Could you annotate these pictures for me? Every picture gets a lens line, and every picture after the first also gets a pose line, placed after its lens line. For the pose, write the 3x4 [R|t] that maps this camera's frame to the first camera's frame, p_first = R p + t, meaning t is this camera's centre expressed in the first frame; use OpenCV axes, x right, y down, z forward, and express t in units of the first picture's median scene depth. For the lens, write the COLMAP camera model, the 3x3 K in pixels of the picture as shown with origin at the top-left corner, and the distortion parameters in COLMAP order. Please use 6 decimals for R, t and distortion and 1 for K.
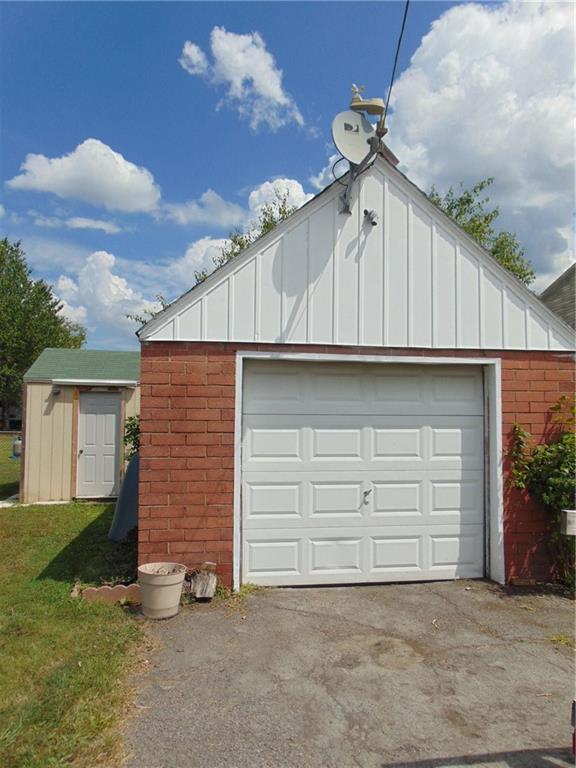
lens RADIAL K [[568.0, 0, 290.1], [0, 568.0, 382.9], [0, 0, 1]] dist [-0.028389, 0.040049]
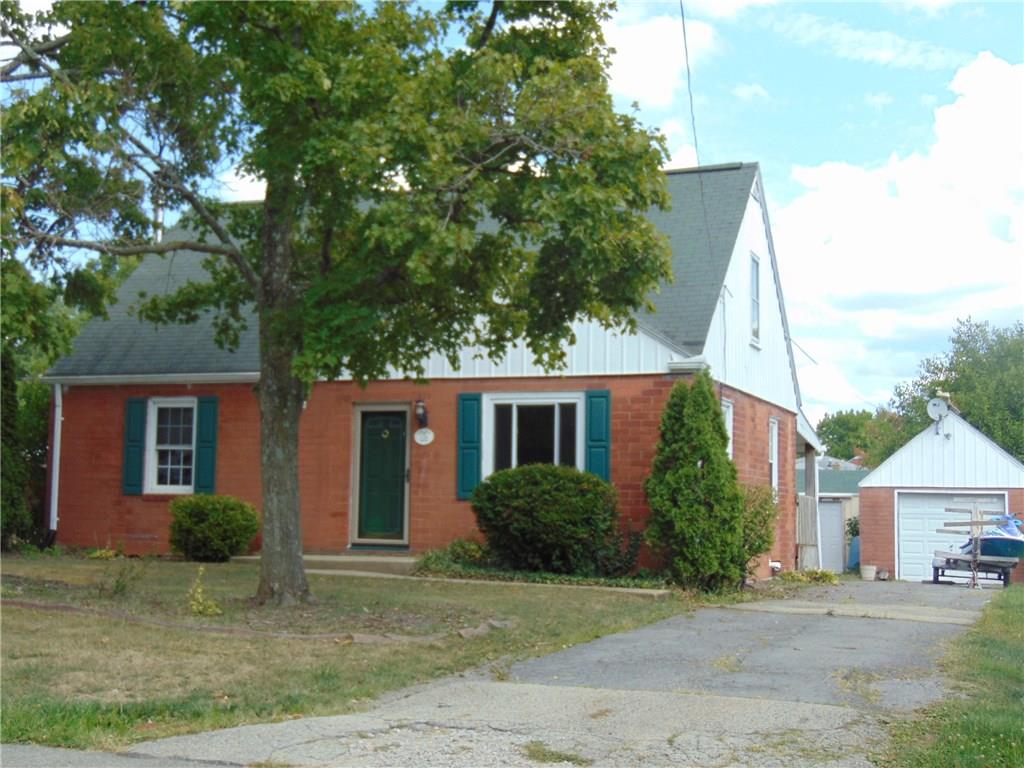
lens RADIAL K [[1486.5, 0, 512.4], [0, 1486.5, 382.2], [0, 0, 1]] dist [-0.015499, 0.000000]
pose [[0.891605, -0.031006, -0.451752, 1.443100], [0.007702, 0.998547, -0.053334, -0.197069], [0.452749, 0.044073, 0.890548, -5.935135]]
